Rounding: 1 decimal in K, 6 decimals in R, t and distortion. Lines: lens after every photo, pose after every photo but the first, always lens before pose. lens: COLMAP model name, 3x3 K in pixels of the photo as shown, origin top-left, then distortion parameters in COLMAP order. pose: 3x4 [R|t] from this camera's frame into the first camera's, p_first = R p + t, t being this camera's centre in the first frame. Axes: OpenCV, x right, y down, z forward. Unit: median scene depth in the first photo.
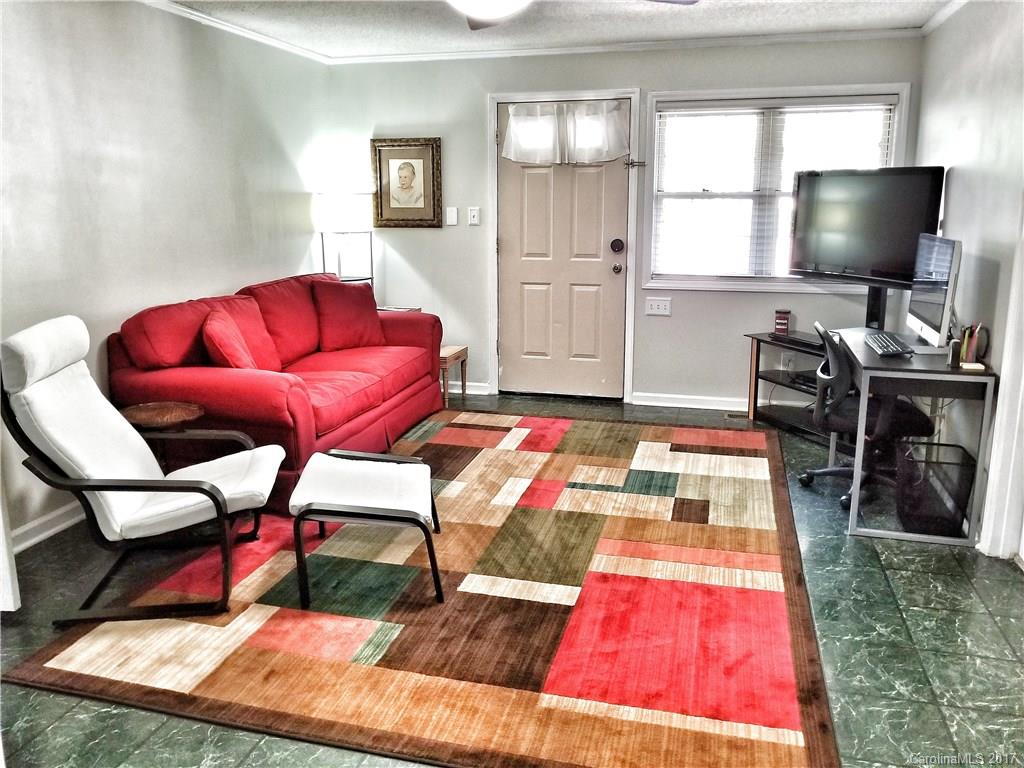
lens RADIAL K [[819.8, 0, 507.7], [0, 819.8, 381.2], [0, 0, 1]] dist [-0.005059, -0.008418]
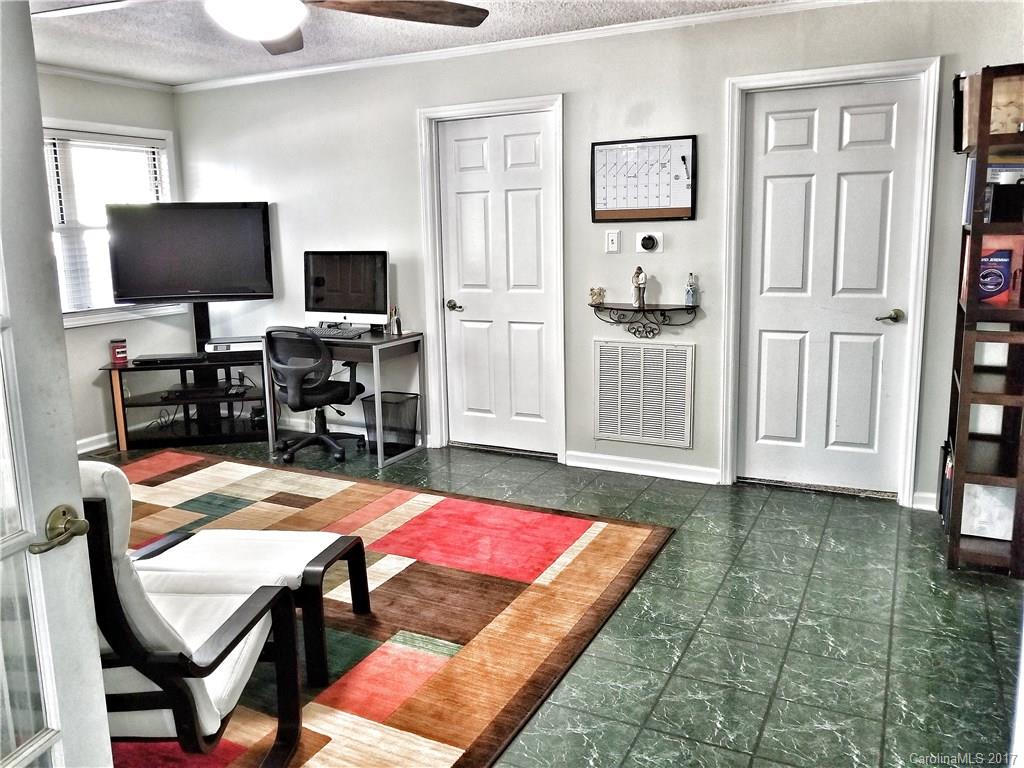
lens RADIAL K [[819.8, 0, 507.2], [0, 819.8, 381.1], [0, 0, 1]] dist [-0.005059, -0.008418]
pose [[0.191199, -0.184813, 0.963995, -0.795964], [0.239897, 0.961128, 0.136682, -0.084065], [-0.951784, 0.205126, 0.228103, 0.447076]]
